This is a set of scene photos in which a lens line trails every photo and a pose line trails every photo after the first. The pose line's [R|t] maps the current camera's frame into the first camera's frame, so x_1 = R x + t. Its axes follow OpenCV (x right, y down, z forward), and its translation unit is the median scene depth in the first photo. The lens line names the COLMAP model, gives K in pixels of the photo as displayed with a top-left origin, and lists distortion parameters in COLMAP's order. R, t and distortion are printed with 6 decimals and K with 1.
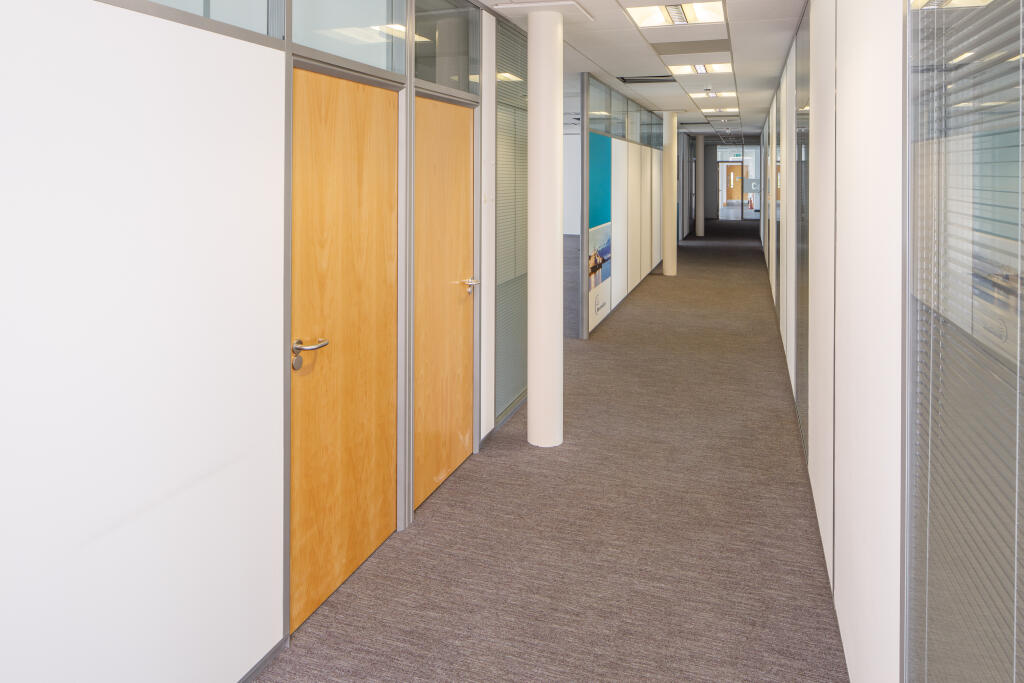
lens RADIAL K [[697.8, 0, 512.5], [0, 697.8, 173.7], [0, 0, 1]] dist [0.000351, 0.004296]
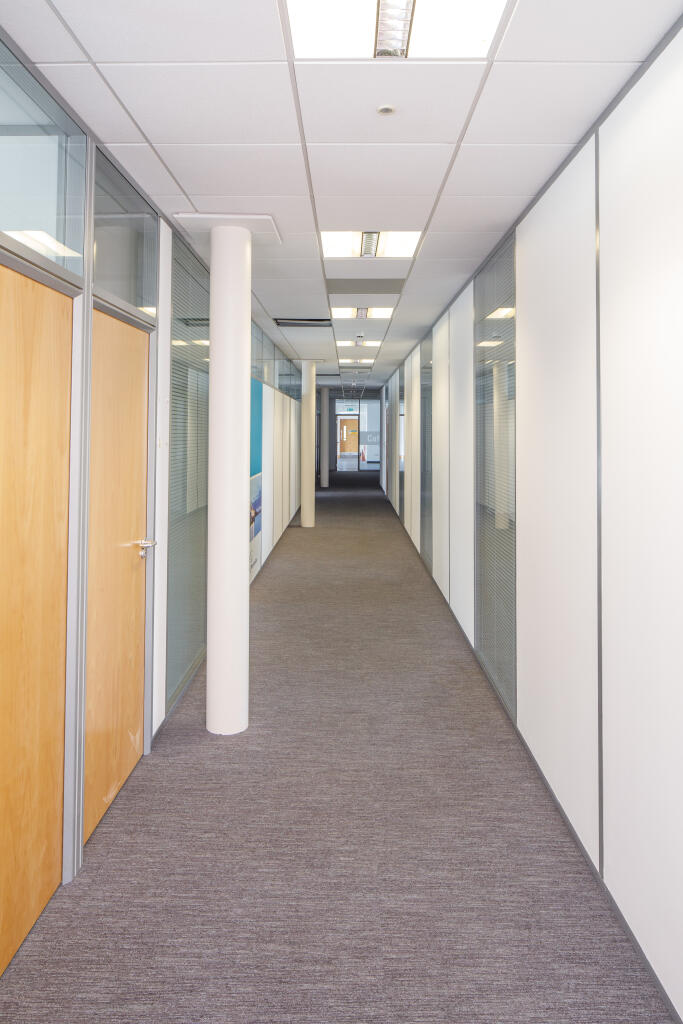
lens RADIAL K [[694.3, 0, 341.1], [0, 694.3, 404.0], [0, 0, 1]] dist [-0.000966, 0.001285]
pose [[0.952889, 0.011848, 0.303088, -0.089258], [-0.001360, 0.999394, -0.034792, 0.019666], [-0.303316, 0.032741, 0.952327, 0.148247]]
